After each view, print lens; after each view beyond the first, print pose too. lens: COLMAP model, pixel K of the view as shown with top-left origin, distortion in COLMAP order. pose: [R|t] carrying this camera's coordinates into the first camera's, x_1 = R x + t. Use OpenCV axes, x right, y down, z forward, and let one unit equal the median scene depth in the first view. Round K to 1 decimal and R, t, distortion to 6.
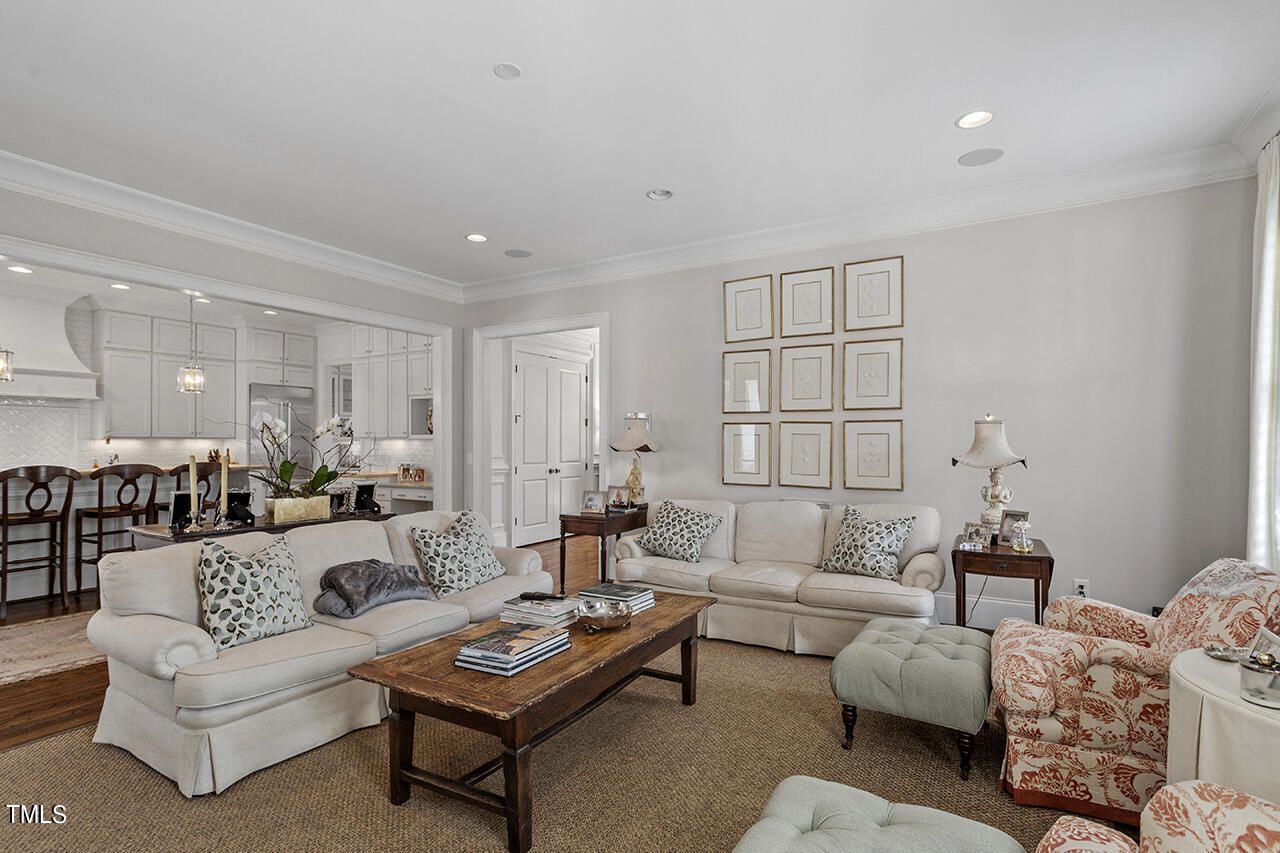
lens RADIAL K [[616.4, 0, 644.0], [0, 616.4, 439.2], [0, 0, 1]] dist [-0.003580, -0.000334]
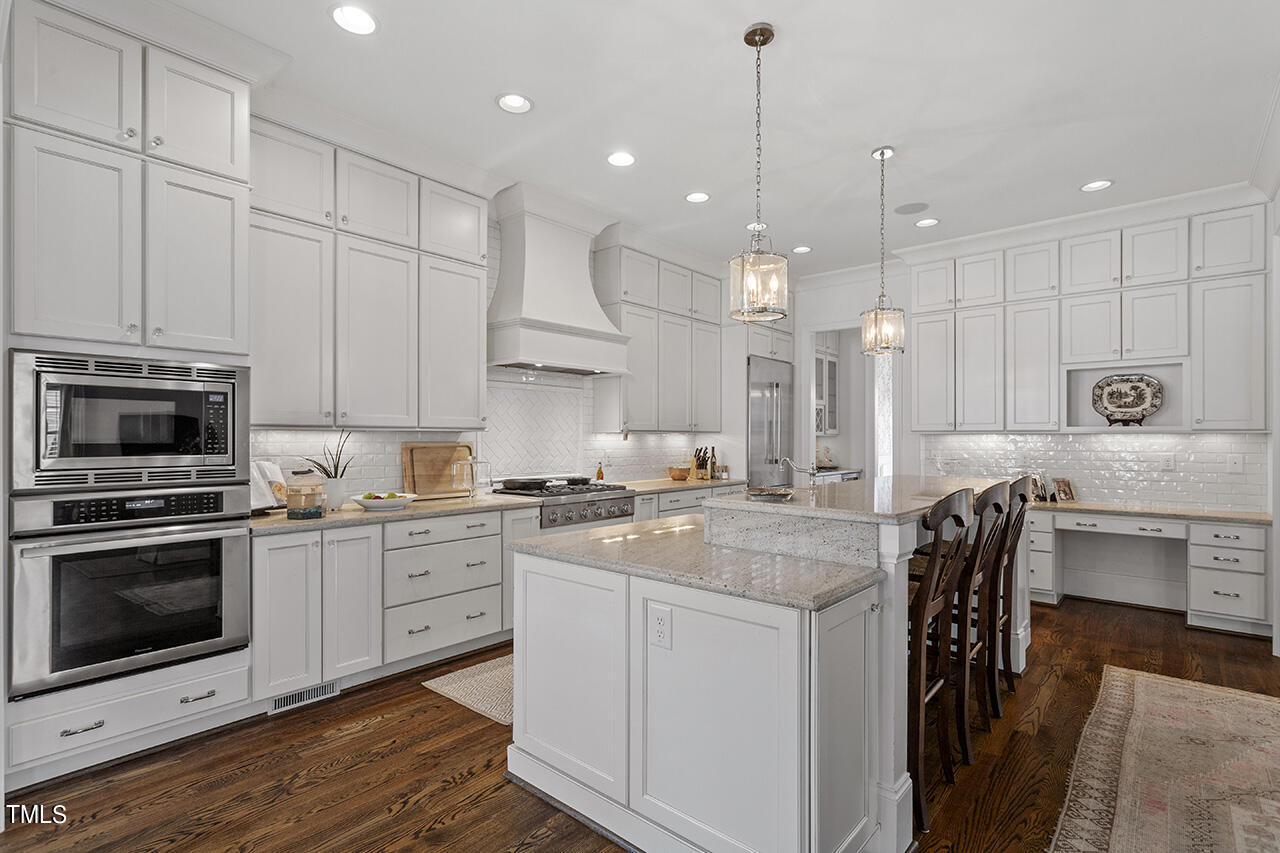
lens RADIAL K [[616.4, 0, 639.8], [0, 616.4, 434.7], [0, 0, 1]] dist [-0.003580, -0.000334]
pose [[0.978590, -0.000580, -0.205817, -0.649258], [0.000731, 1.000000, 0.000659, 0.000921], [0.205817, -0.000796, 0.978590, 0.295937]]
